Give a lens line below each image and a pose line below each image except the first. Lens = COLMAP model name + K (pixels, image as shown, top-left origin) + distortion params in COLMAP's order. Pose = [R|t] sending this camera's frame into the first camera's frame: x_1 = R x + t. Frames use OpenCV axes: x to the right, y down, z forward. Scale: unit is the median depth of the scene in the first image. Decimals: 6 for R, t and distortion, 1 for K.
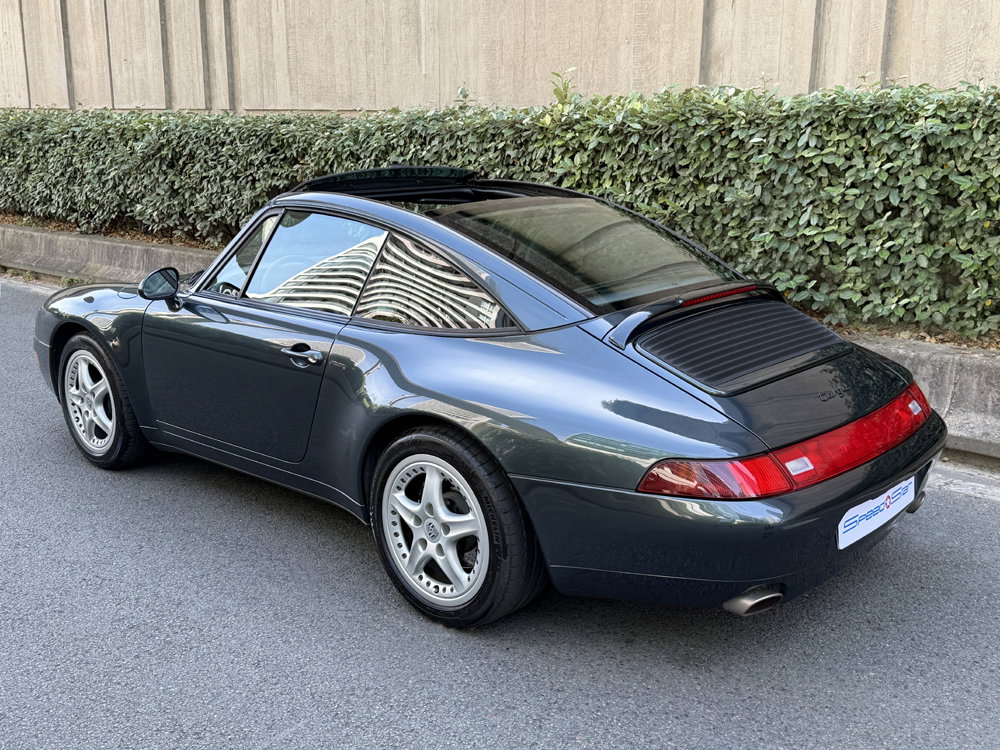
lens RADIAL K [[1057.9, 0, 500.0], [0, 1057.9, 375.0], [0, 0, 1]] dist [0.273495, -0.734418]
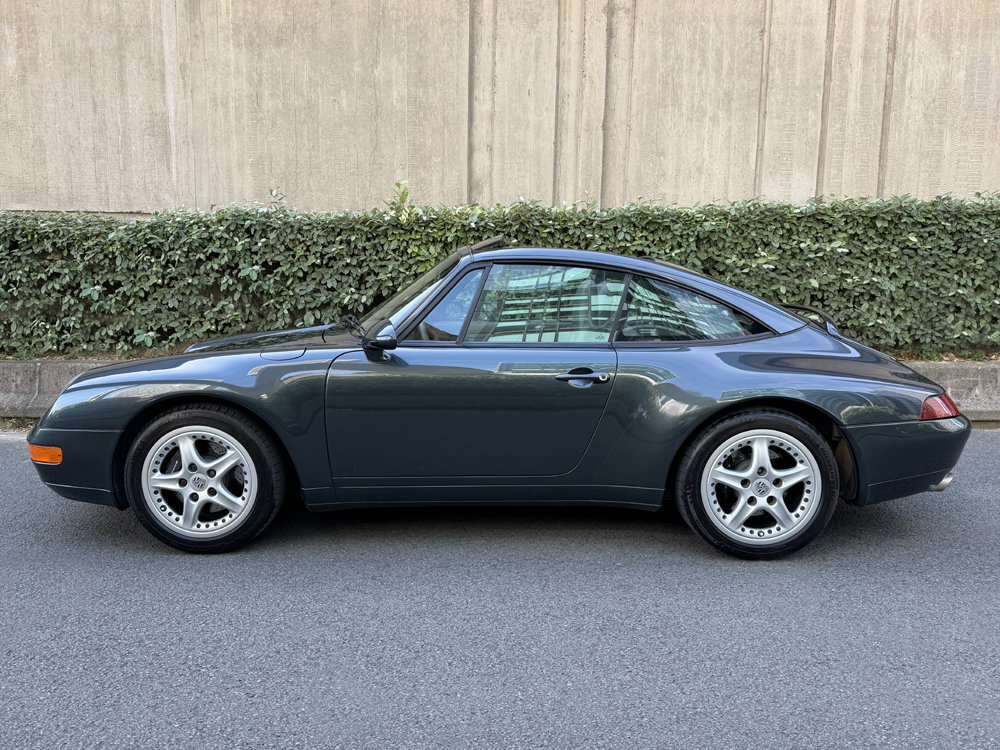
lens RADIAL K [[811.0, 0, 500.0], [0, 811.0, 375.0], [0, 0, 1]] dist [0.103164, -0.201805]
pose [[0.723791, -0.075310, 0.685897, -0.530927], [0.148515, 0.987731, -0.048269, 0.005292], [-0.673847, 0.136802, 0.726096, 0.254290]]
